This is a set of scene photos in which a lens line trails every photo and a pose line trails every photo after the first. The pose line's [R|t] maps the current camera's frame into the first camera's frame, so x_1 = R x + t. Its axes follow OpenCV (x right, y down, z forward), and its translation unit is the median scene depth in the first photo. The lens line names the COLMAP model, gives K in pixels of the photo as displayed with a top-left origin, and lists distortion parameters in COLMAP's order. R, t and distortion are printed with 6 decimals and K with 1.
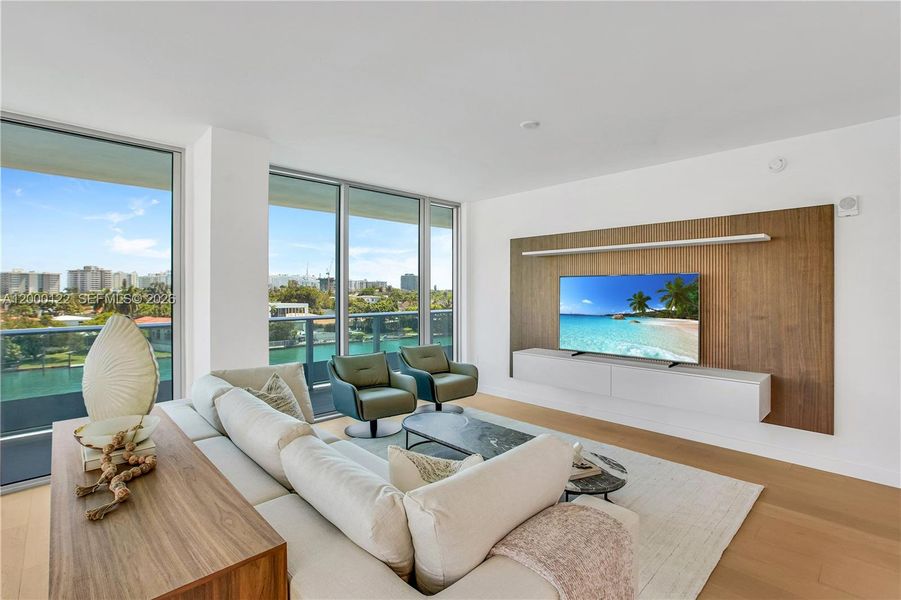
lens RADIAL K [[413.8, 0, 454.8], [0, 413.8, 294.8], [0, 0, 1]] dist [-0.038186, 0.007979]
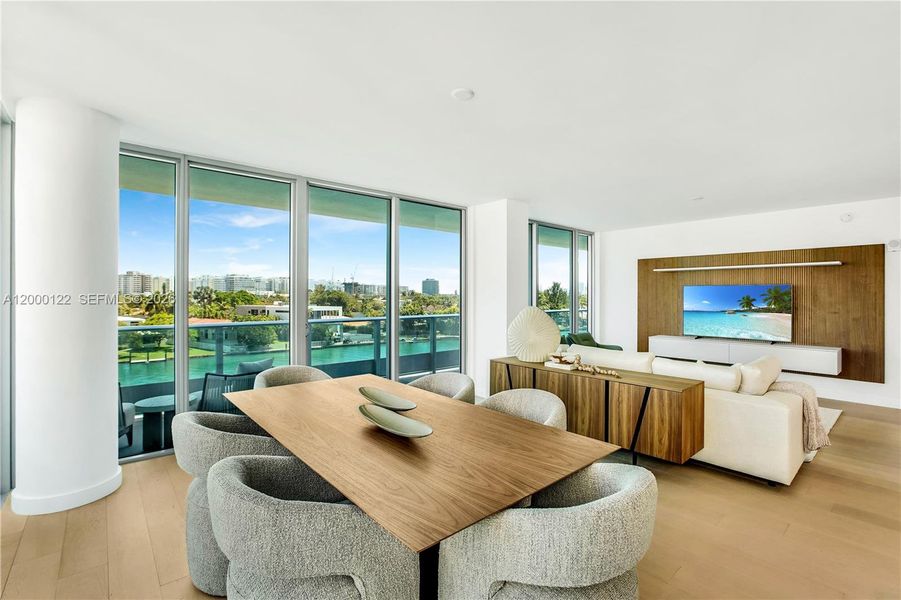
lens RADIAL K [[413.8, 0, 427.0], [0, 413.8, 295.7], [0, 0, 1]] dist [-0.038186, 0.007979]
pose [[0.996784, 0.003789, -0.080040, -0.618258], [-0.004493, 0.999953, -0.008611, 0.009915], [0.080004, 0.008942, 0.996754, -0.604836]]
